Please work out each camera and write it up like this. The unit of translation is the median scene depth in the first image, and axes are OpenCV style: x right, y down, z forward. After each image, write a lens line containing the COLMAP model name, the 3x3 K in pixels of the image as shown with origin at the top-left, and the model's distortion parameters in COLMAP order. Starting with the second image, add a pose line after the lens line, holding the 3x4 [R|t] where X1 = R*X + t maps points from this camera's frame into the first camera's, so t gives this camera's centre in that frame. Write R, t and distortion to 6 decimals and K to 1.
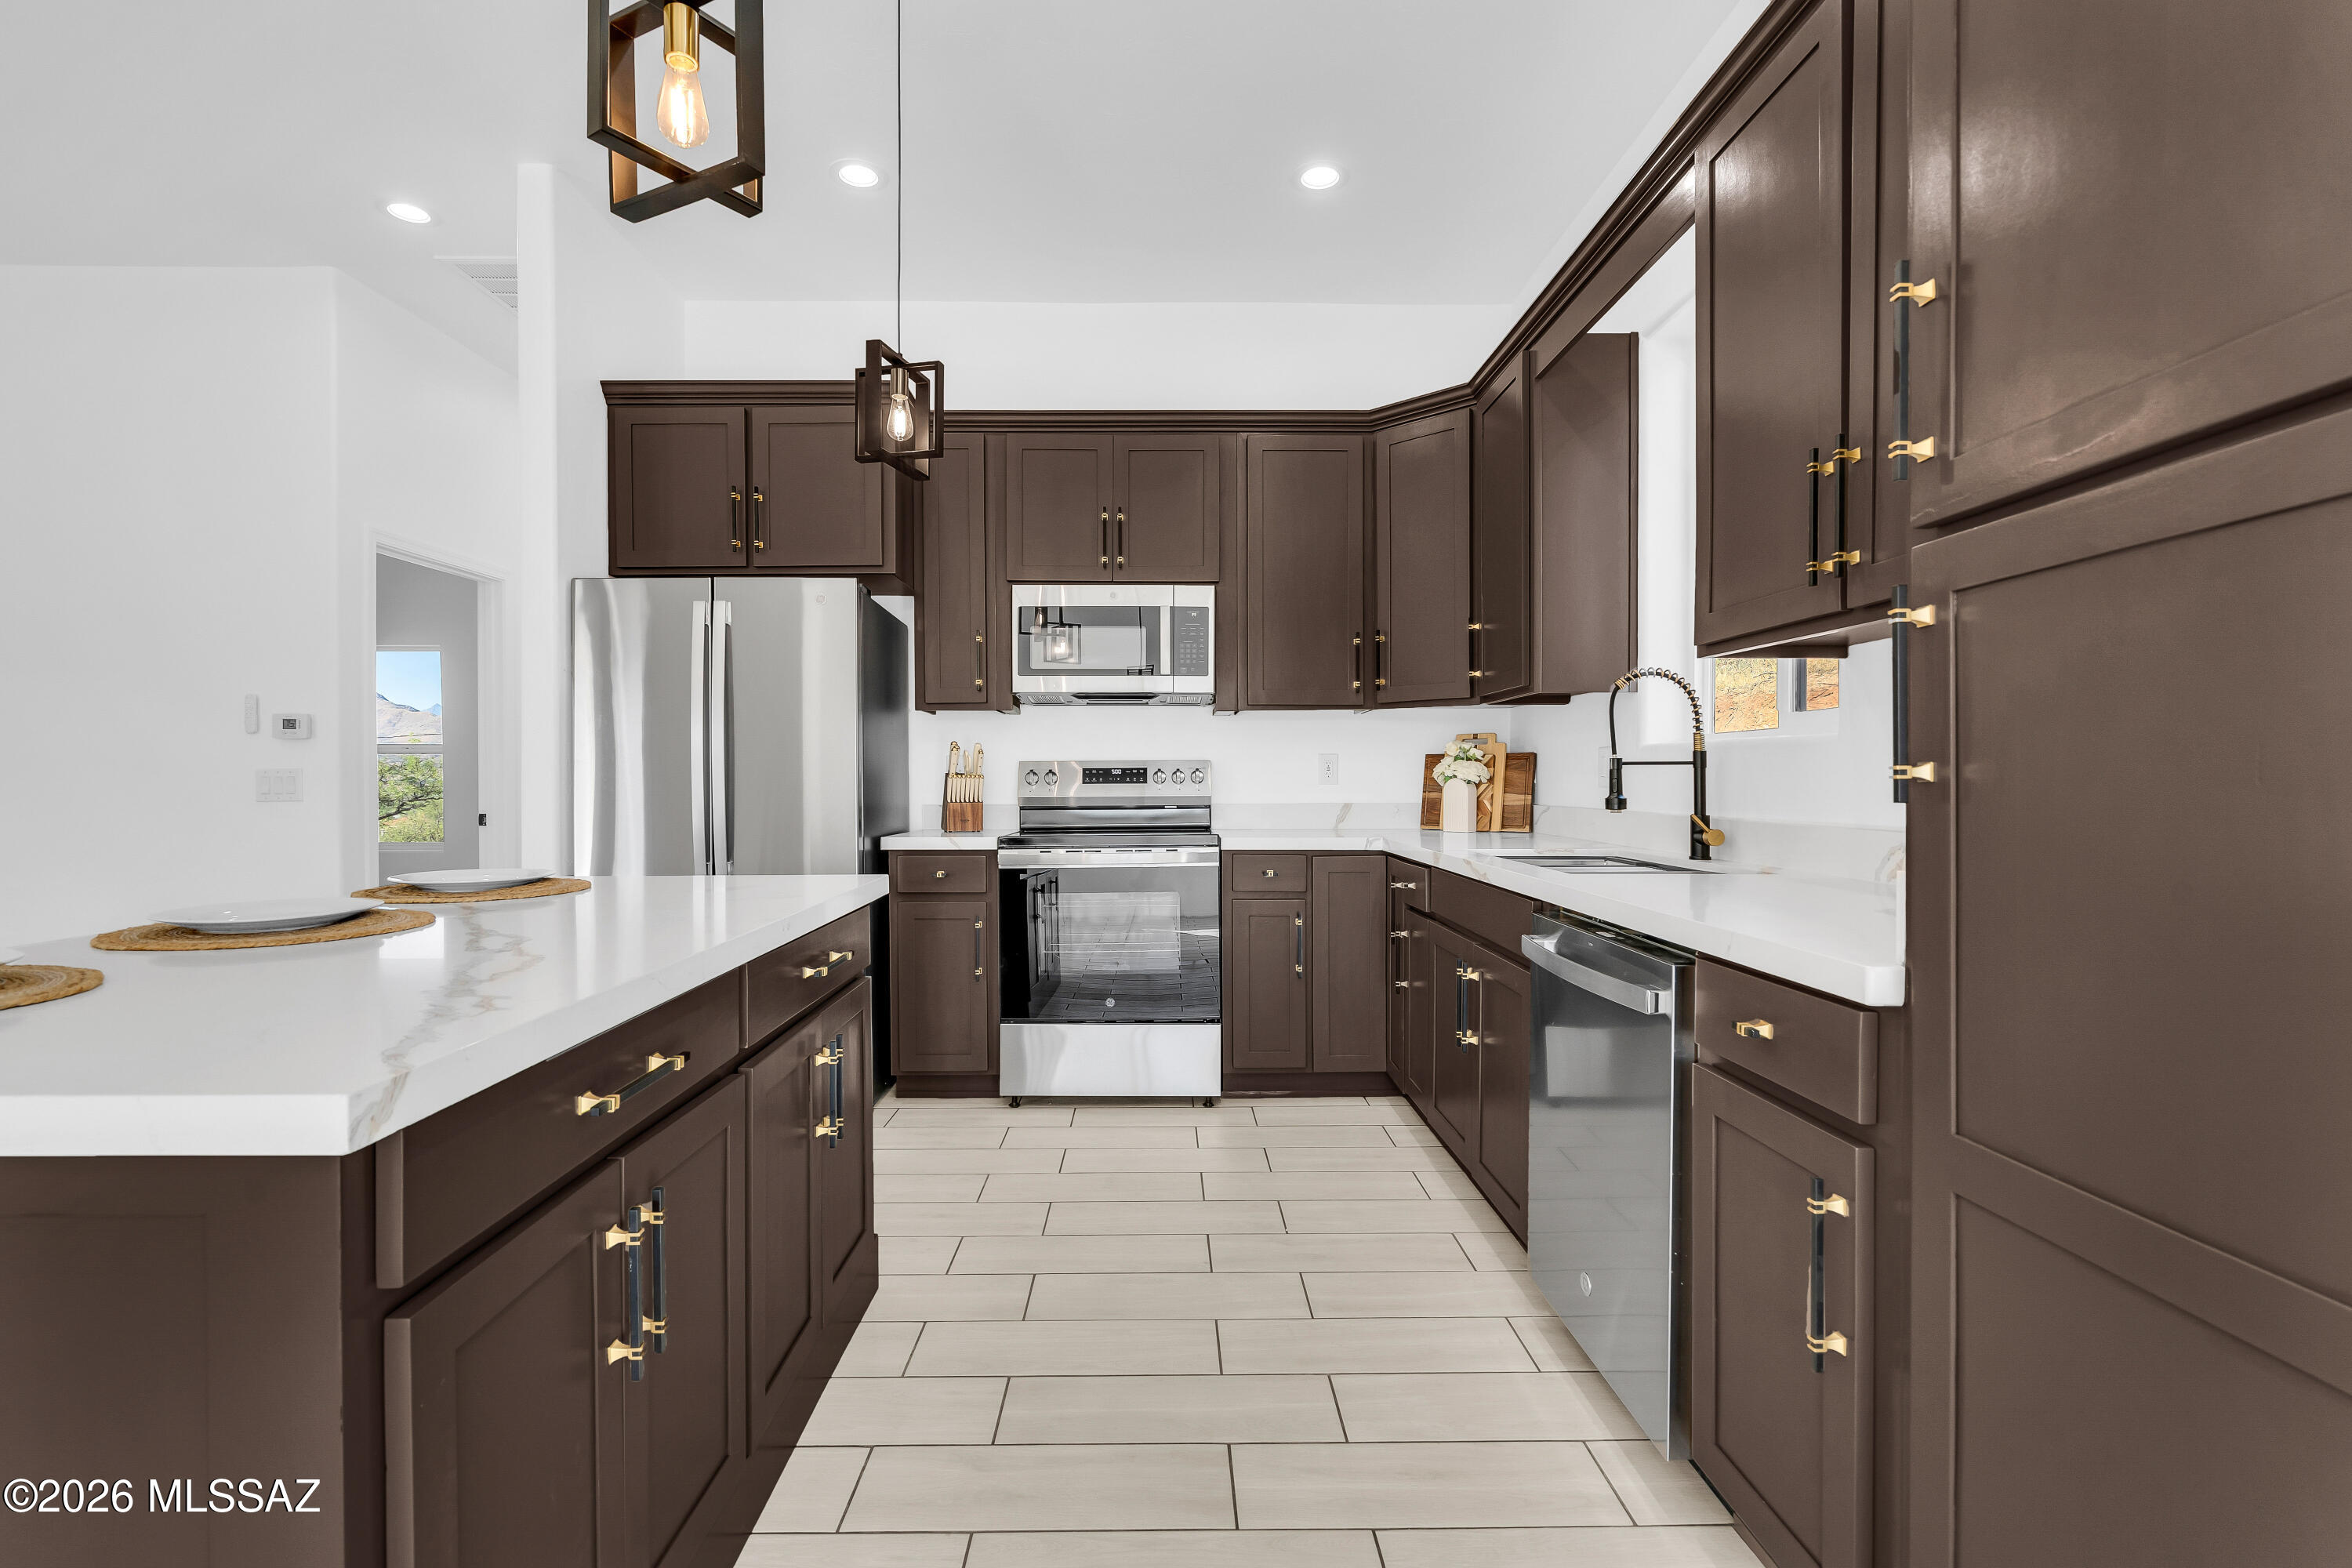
lens RADIAL K [[1073.9, 0, 1165.6], [0, 1073.9, 786.1], [0, 0, 1]] dist [-0.002228, -0.000443]
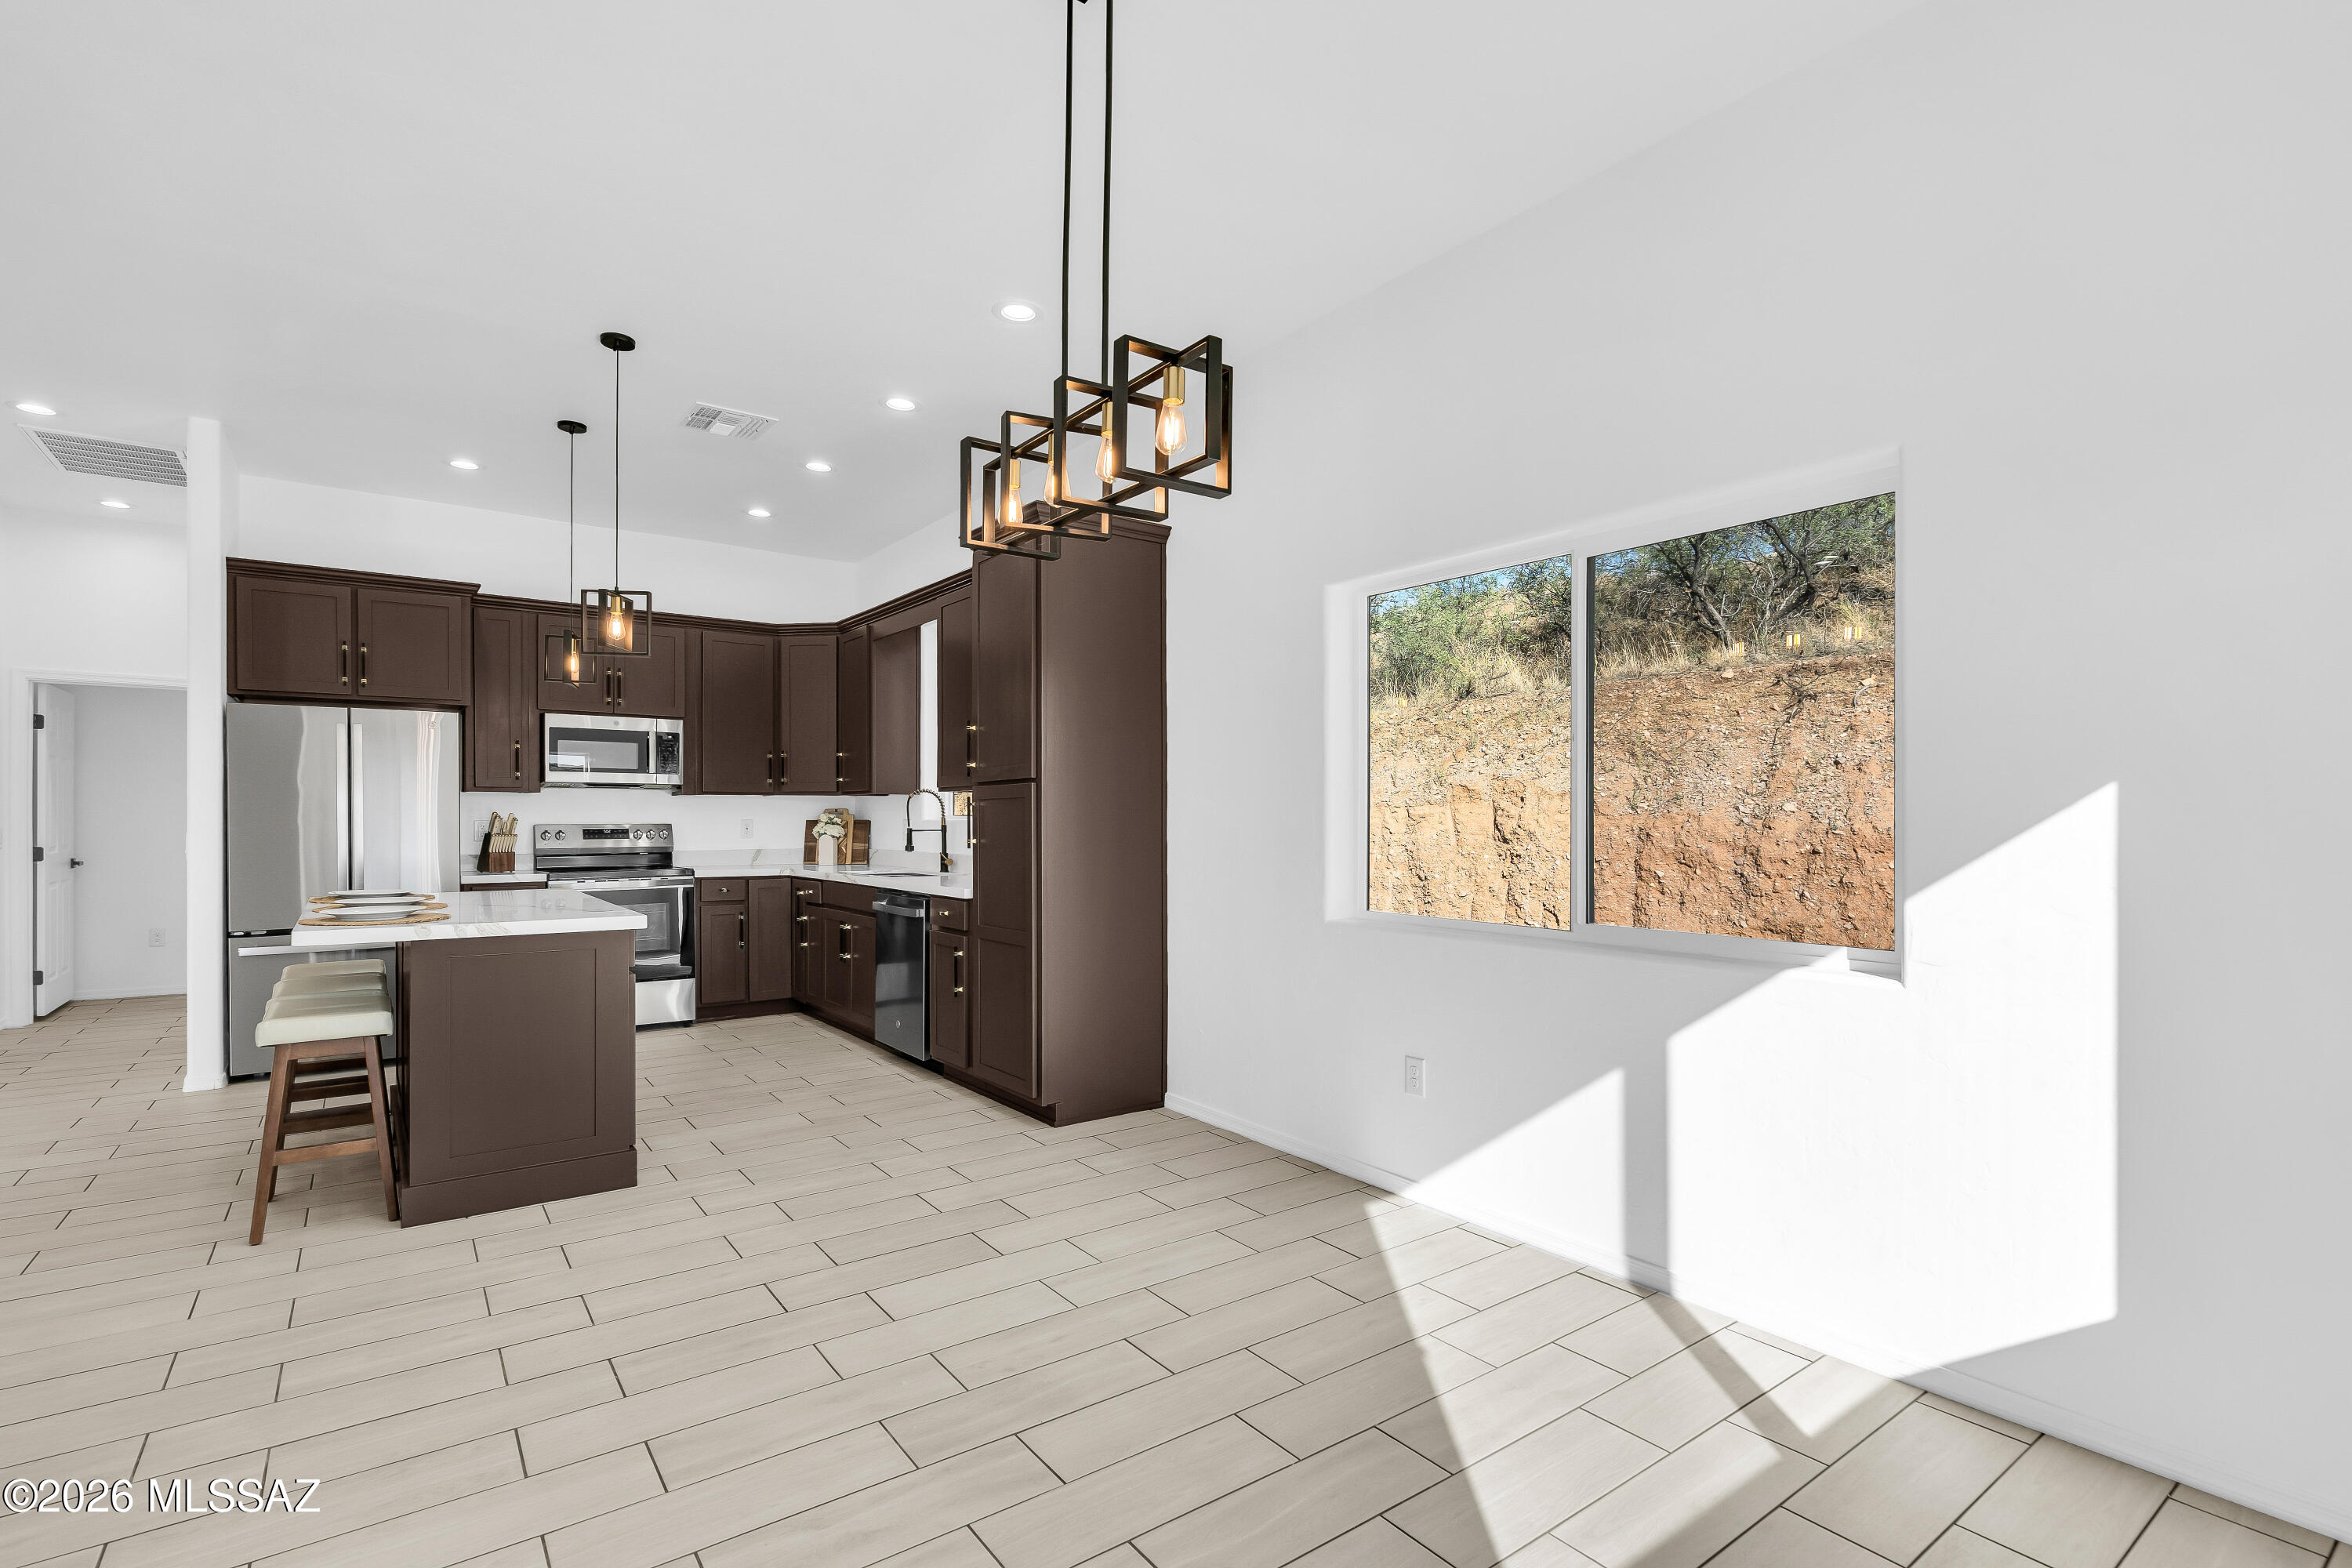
lens RADIAL K [[1099.4, 0, 1175.9], [0, 1099.4, 814.8], [0, 0, 1]] dist [-0.002473, -0.000361]
pose [[0.811685, 0.003962, 0.584081, -0.331147], [0.002907, 0.999937, -0.010823, -0.019140], [-0.584088, 0.010483, 0.811623, -0.837082]]
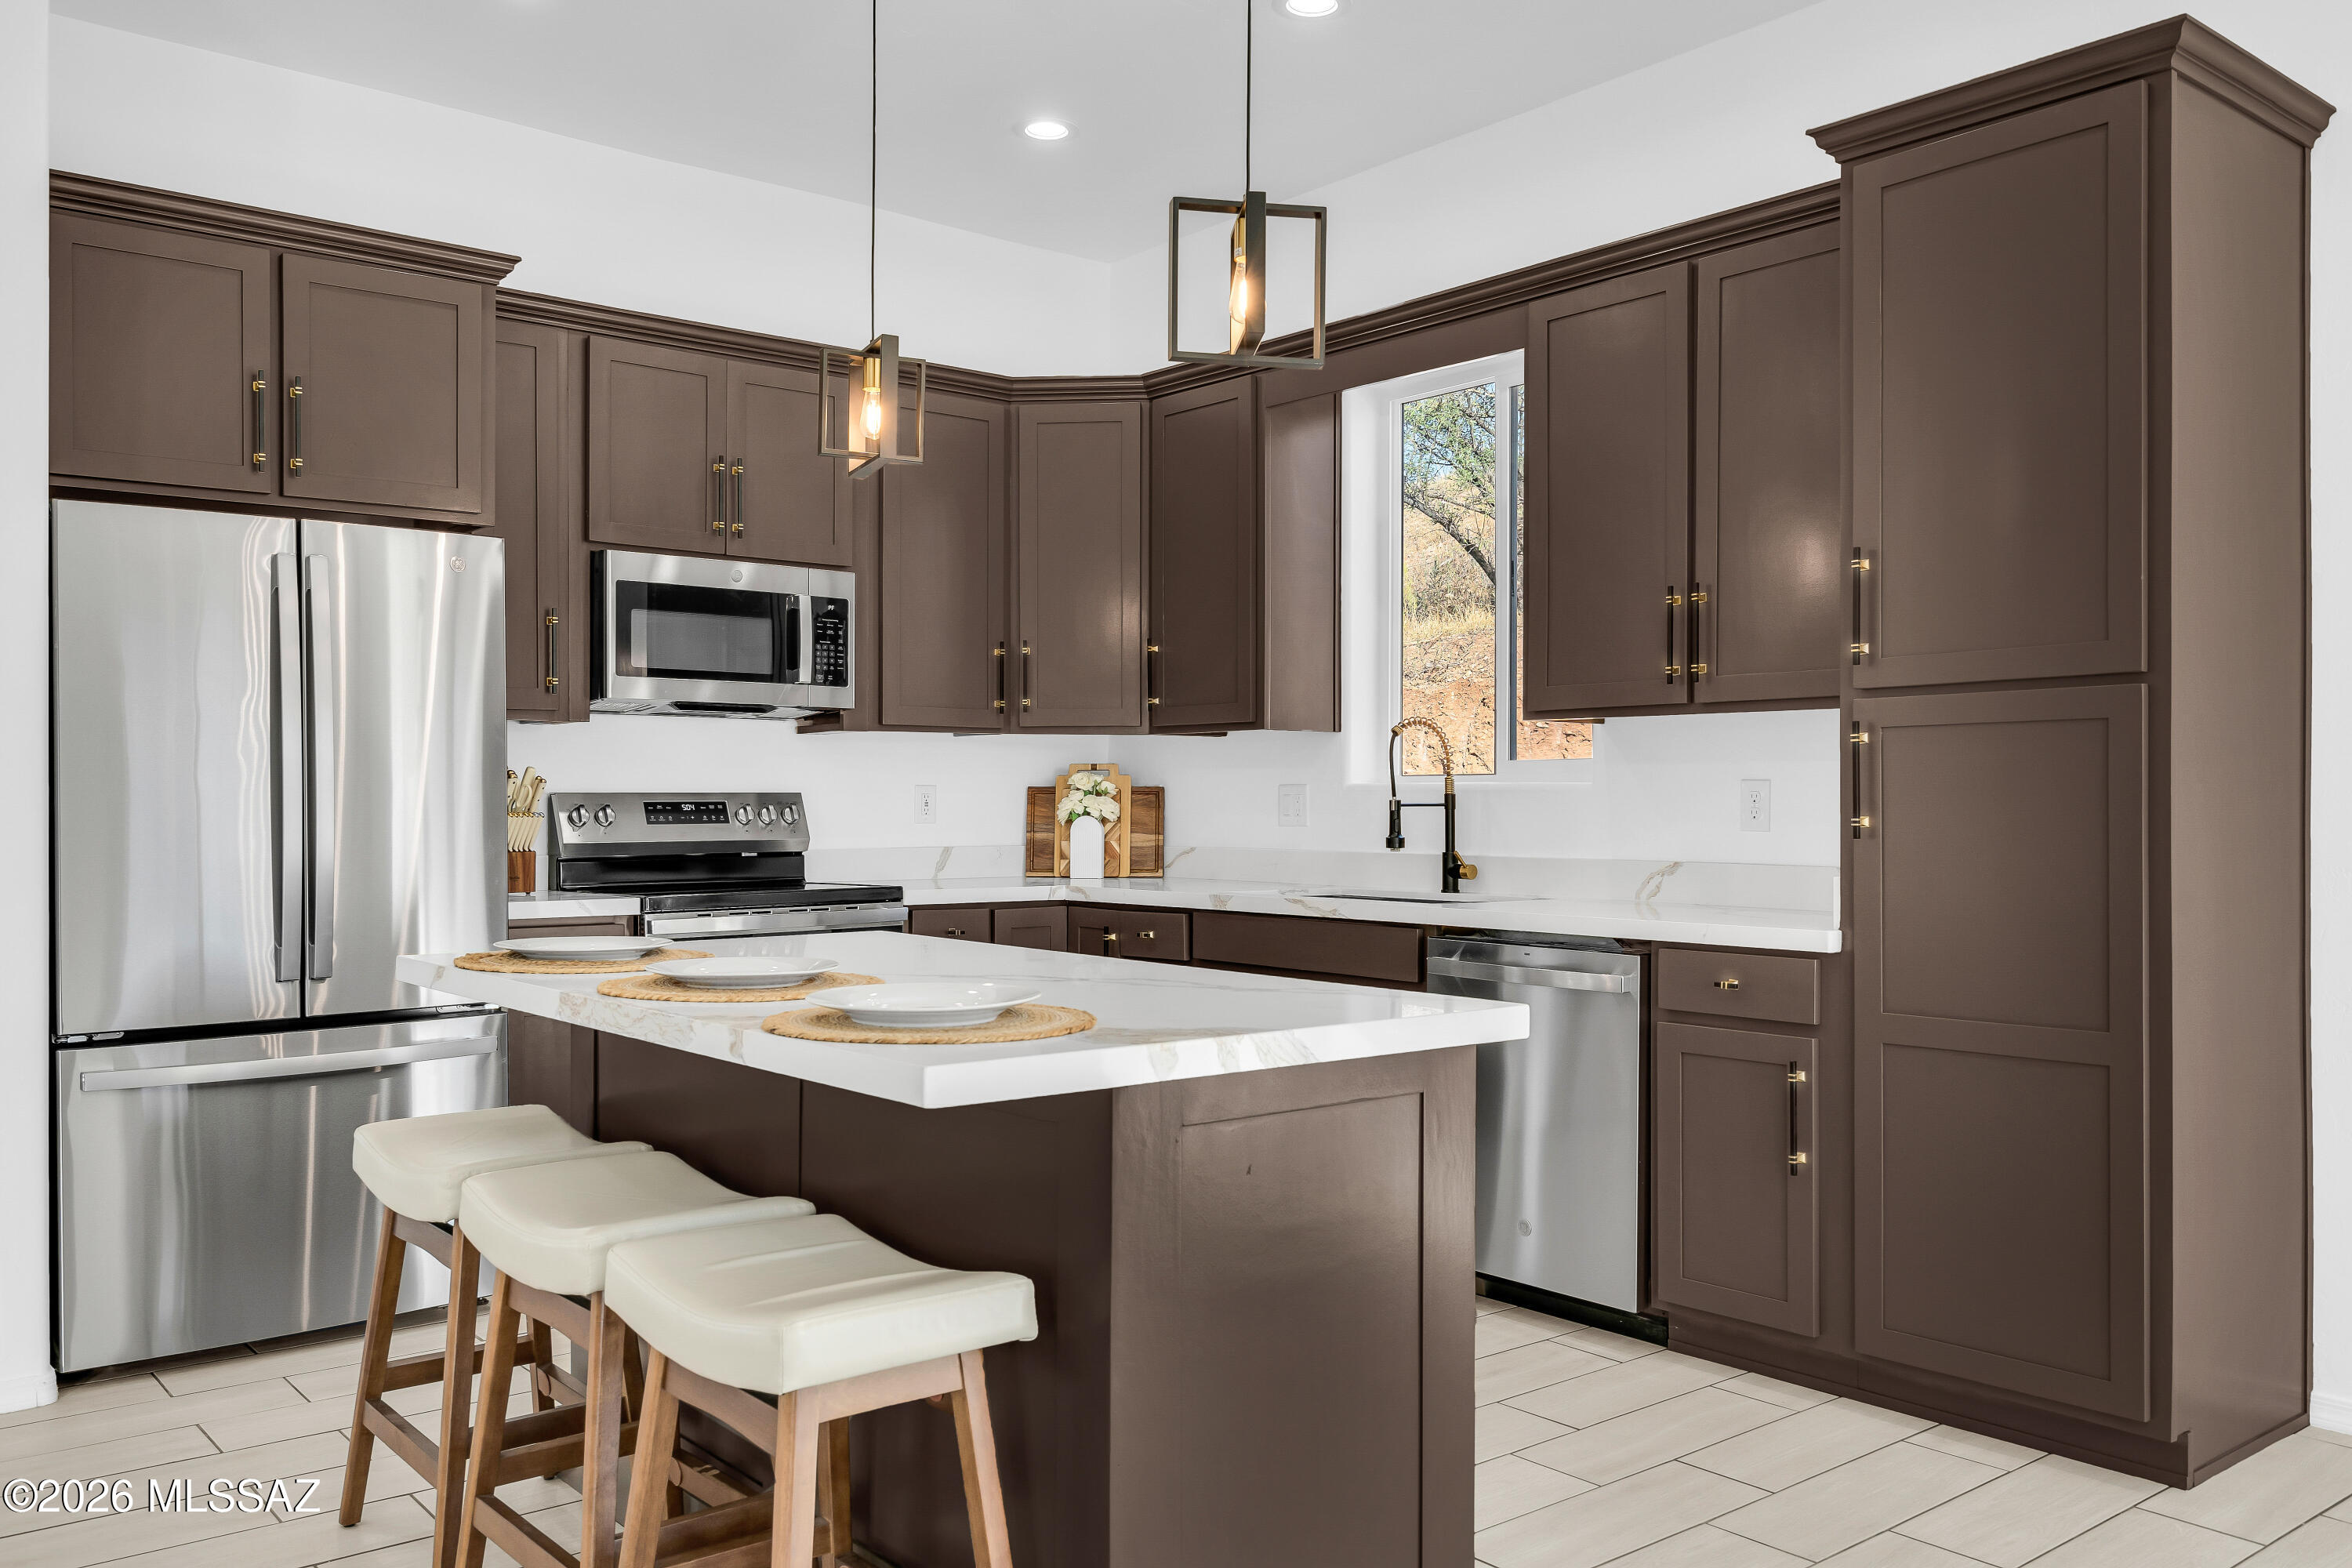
lens RADIAL K [[1859.0, 0, 1176.0], [0, 1859.0, 784.0], [0, 0, 1]] dist [-0.000845, 0.005161]
pose [[0.780267, 0.010112, 0.625365, -0.626320], [0.001316, 0.999841, -0.017810, -0.006388], [-0.625445, 0.014719, 0.780129, -0.216248]]
